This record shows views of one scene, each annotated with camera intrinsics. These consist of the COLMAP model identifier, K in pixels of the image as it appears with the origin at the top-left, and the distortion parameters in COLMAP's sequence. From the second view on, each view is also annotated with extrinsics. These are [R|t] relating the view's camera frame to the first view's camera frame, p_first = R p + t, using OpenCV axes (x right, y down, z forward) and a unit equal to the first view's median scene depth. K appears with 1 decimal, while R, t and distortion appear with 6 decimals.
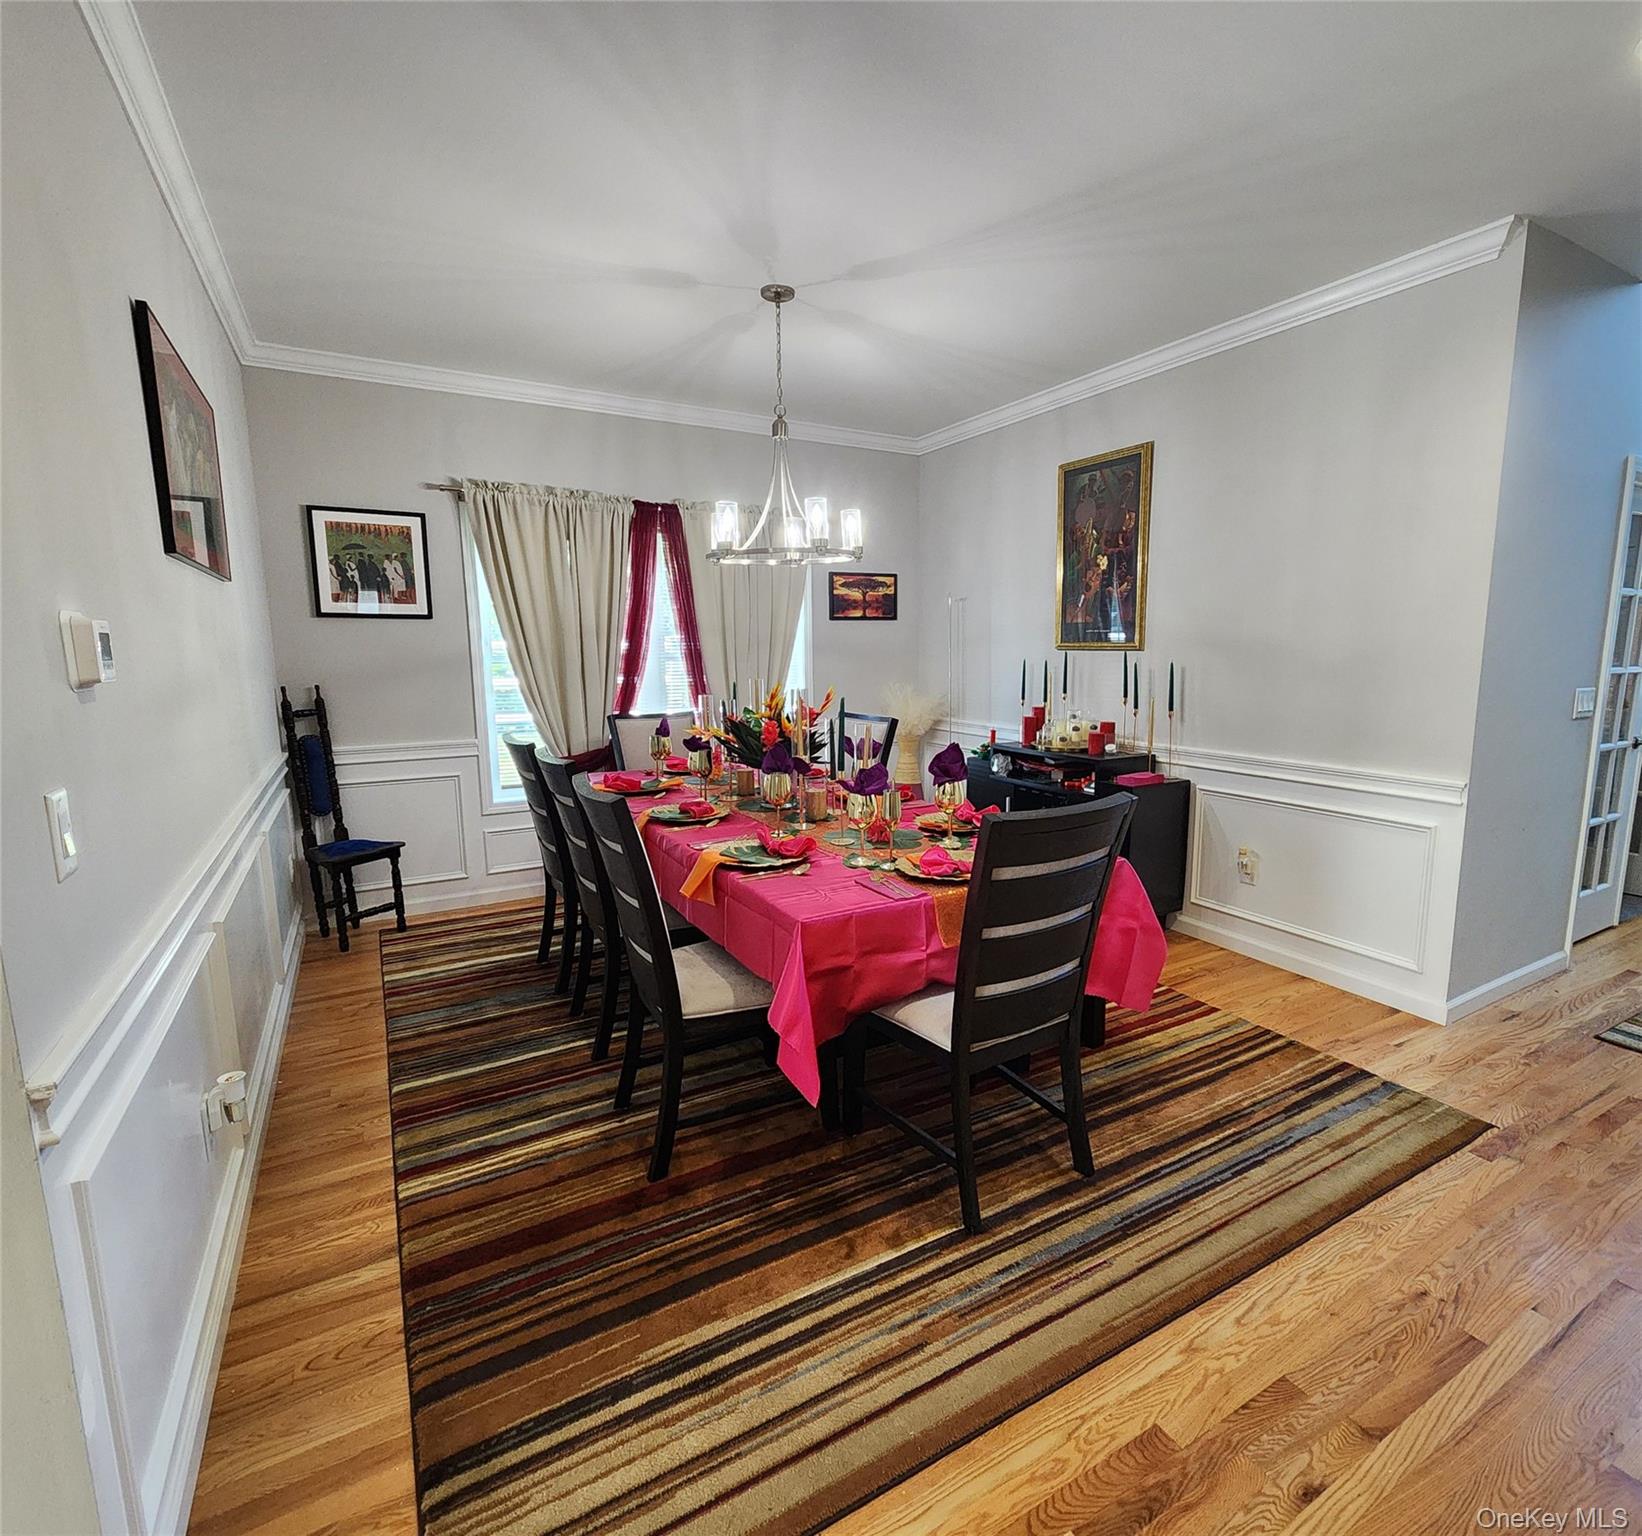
lens RADIAL K [[834.7, 0, 859.5], [0, 834.7, 768.8], [0, 0, 1]] dist [0.000493, -0.000093]
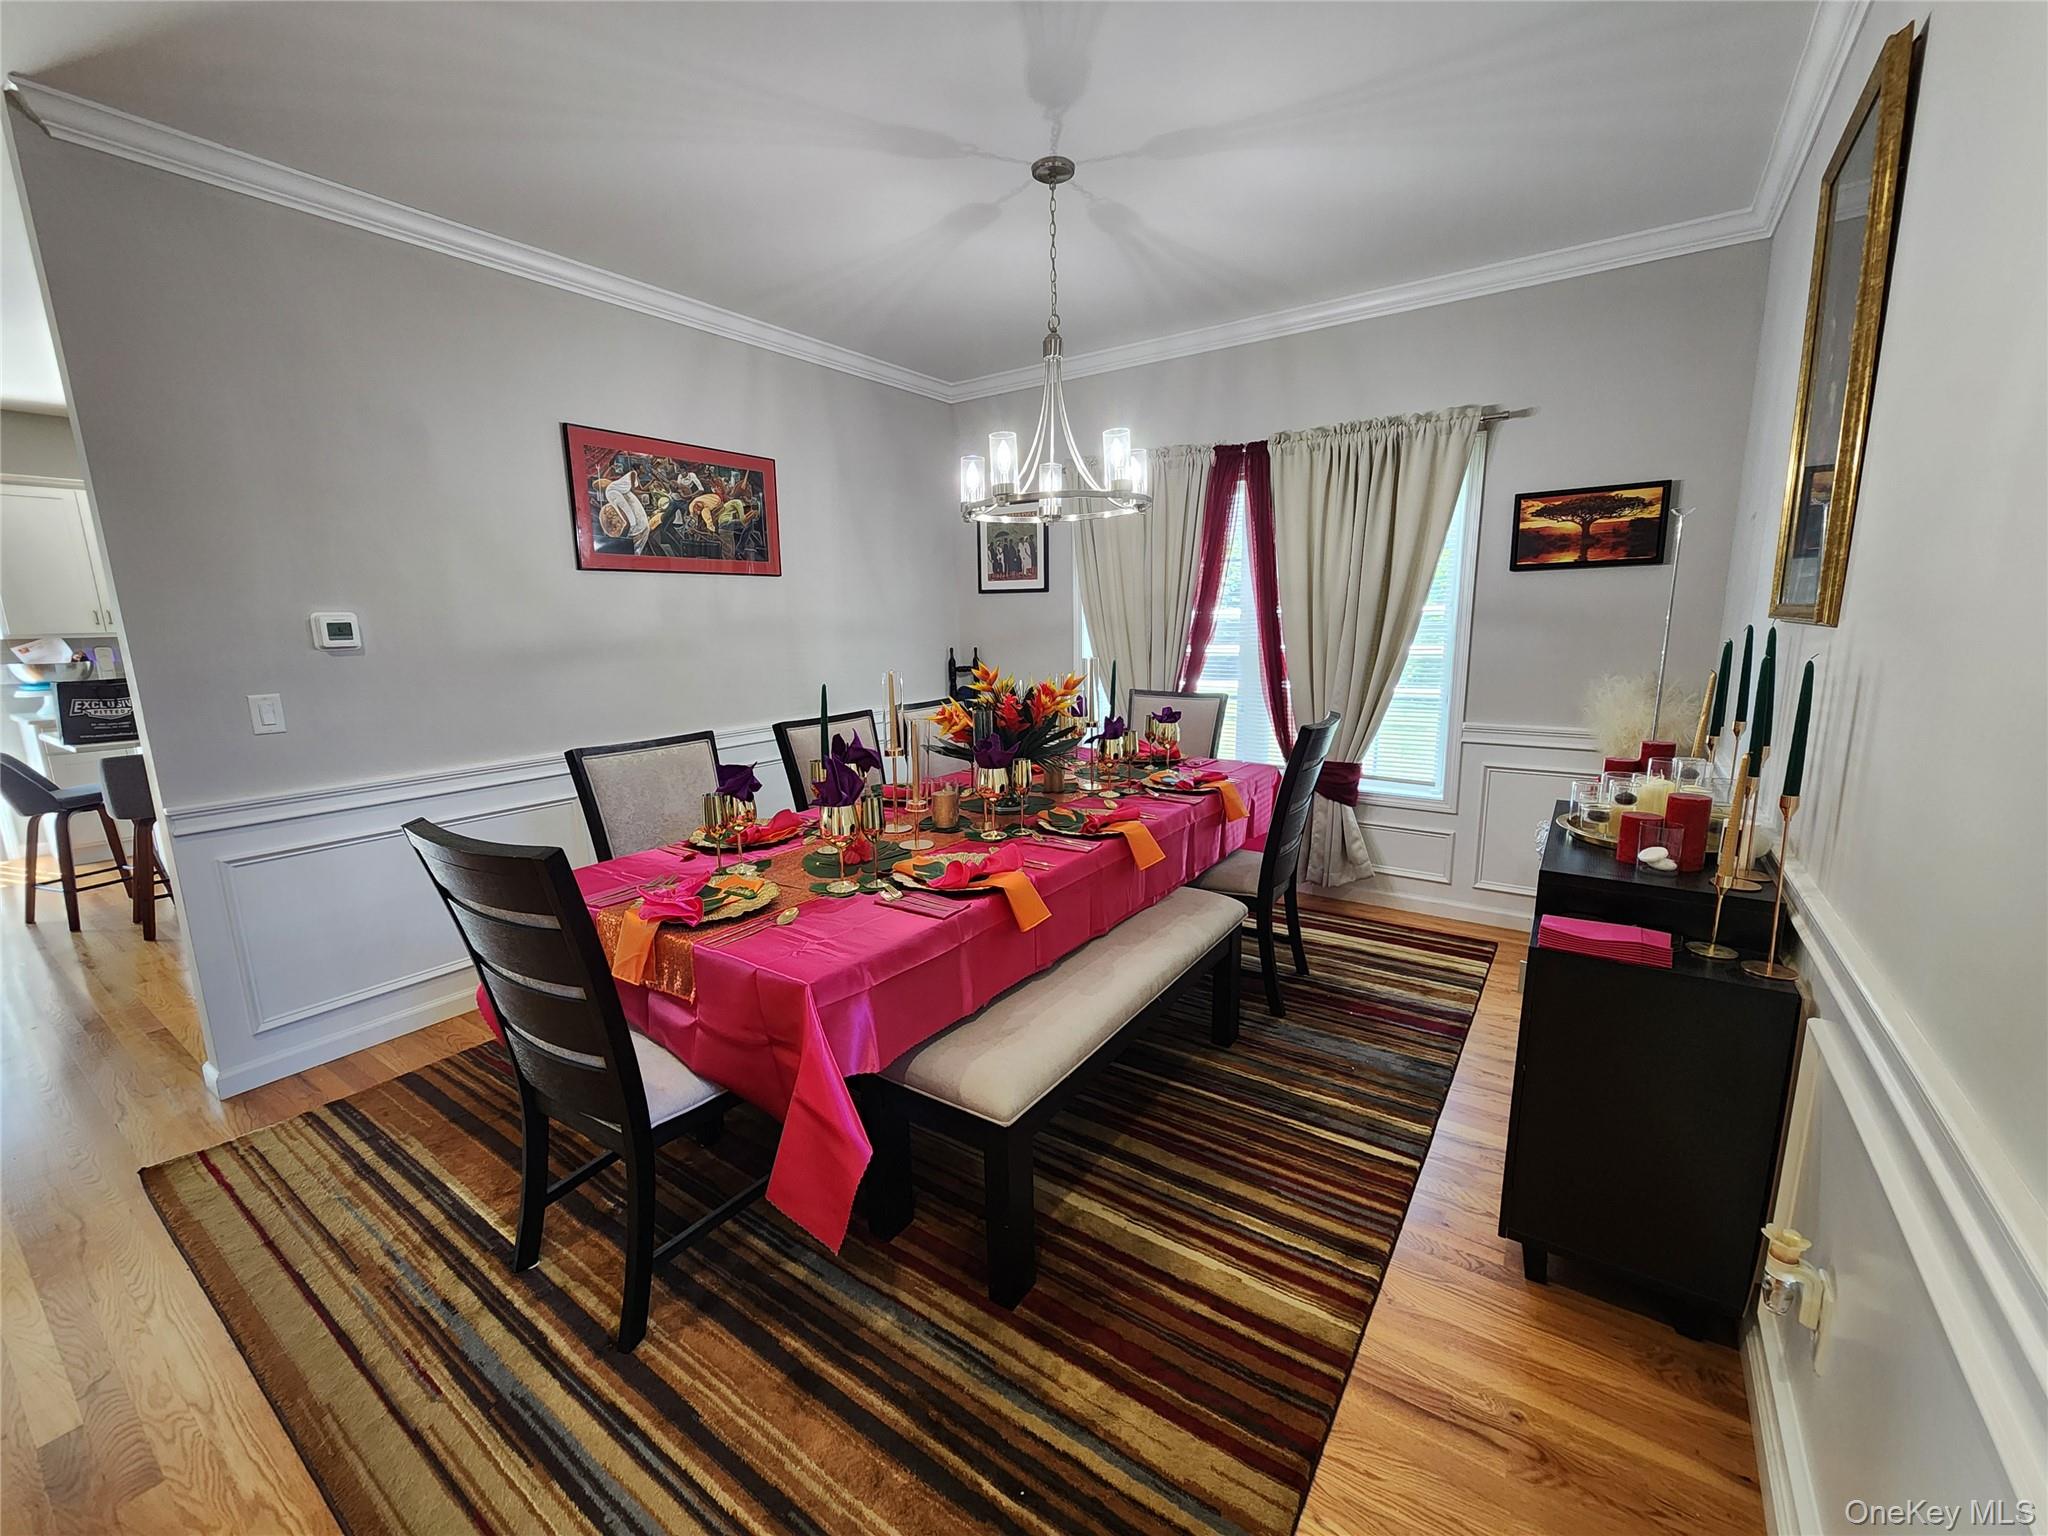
lens RADIAL K [[835.4, 0, 1024.0], [0, 835.4, 768.0], [0, 0, 1]] dist [0.000836, -0.000253]
pose [[0.418061, 0.160802, -0.894074, 0.528994], [-0.120083, 0.985354, 0.121069, -0.080359], [0.900447, 0.056748, 0.431248, 0.512458]]
